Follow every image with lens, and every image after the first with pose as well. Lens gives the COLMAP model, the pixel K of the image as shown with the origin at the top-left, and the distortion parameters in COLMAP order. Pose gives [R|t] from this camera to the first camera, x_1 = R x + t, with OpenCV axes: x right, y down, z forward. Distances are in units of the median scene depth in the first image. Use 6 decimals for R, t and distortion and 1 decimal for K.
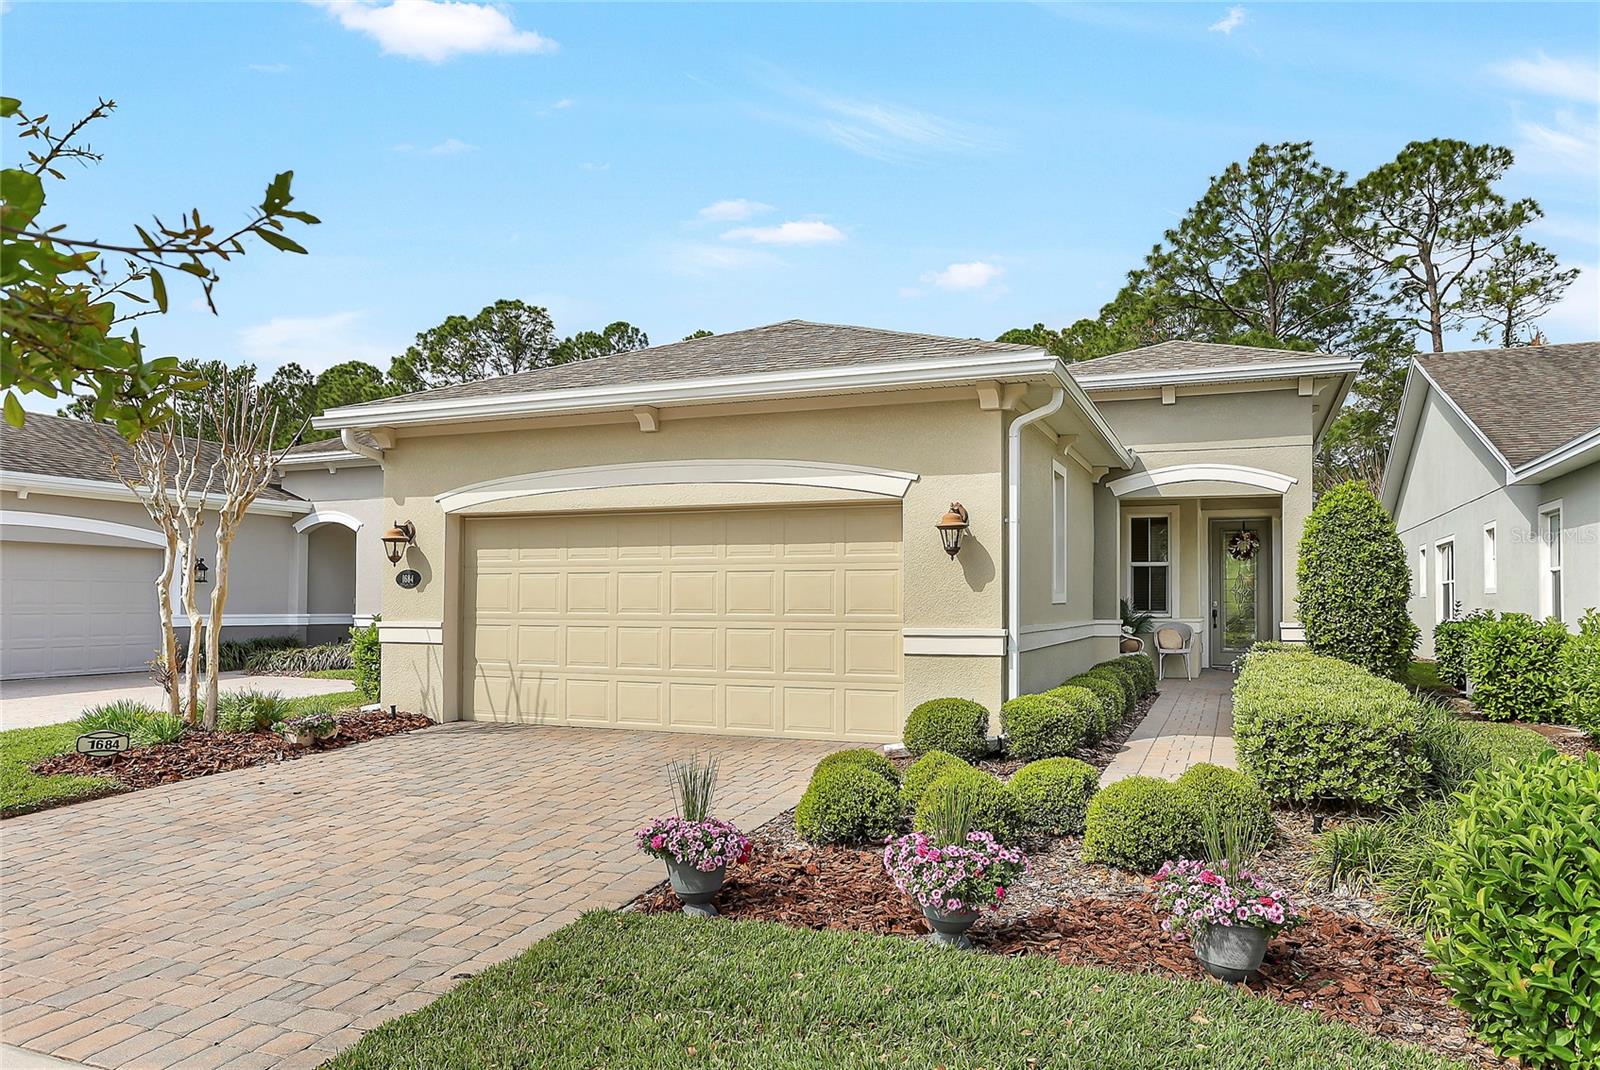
lens RADIAL K [[1069.2, 0, 822.5], [0, 1069.2, 590.3], [0, 0, 1]] dist [-0.013014, 0.012117]
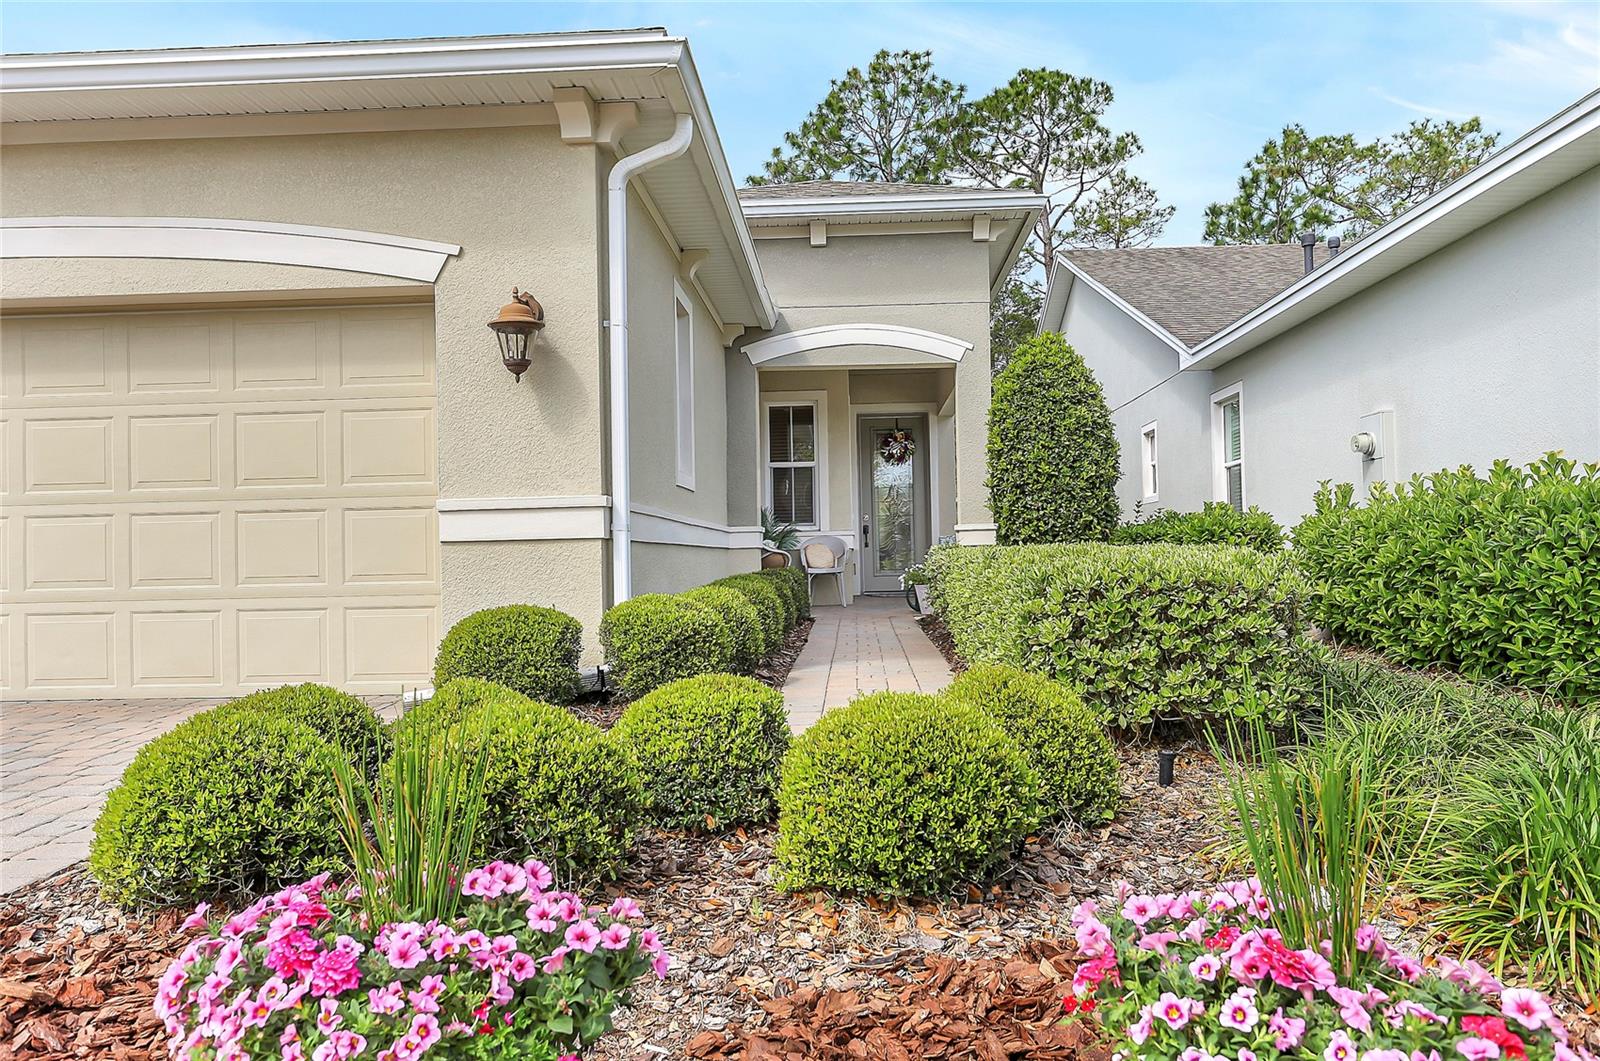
lens RADIAL K [[1163.1, 0, 799.4], [0, 1163.1, 537.5], [0, 0, 1]] dist [-0.005470, 0.014129]
pose [[0.947447, -0.015265, 0.319550, 0.056358], [0.018488, 0.999804, -0.007053, 0.062545], [-0.319379, 0.012590, 0.947543, 0.302068]]
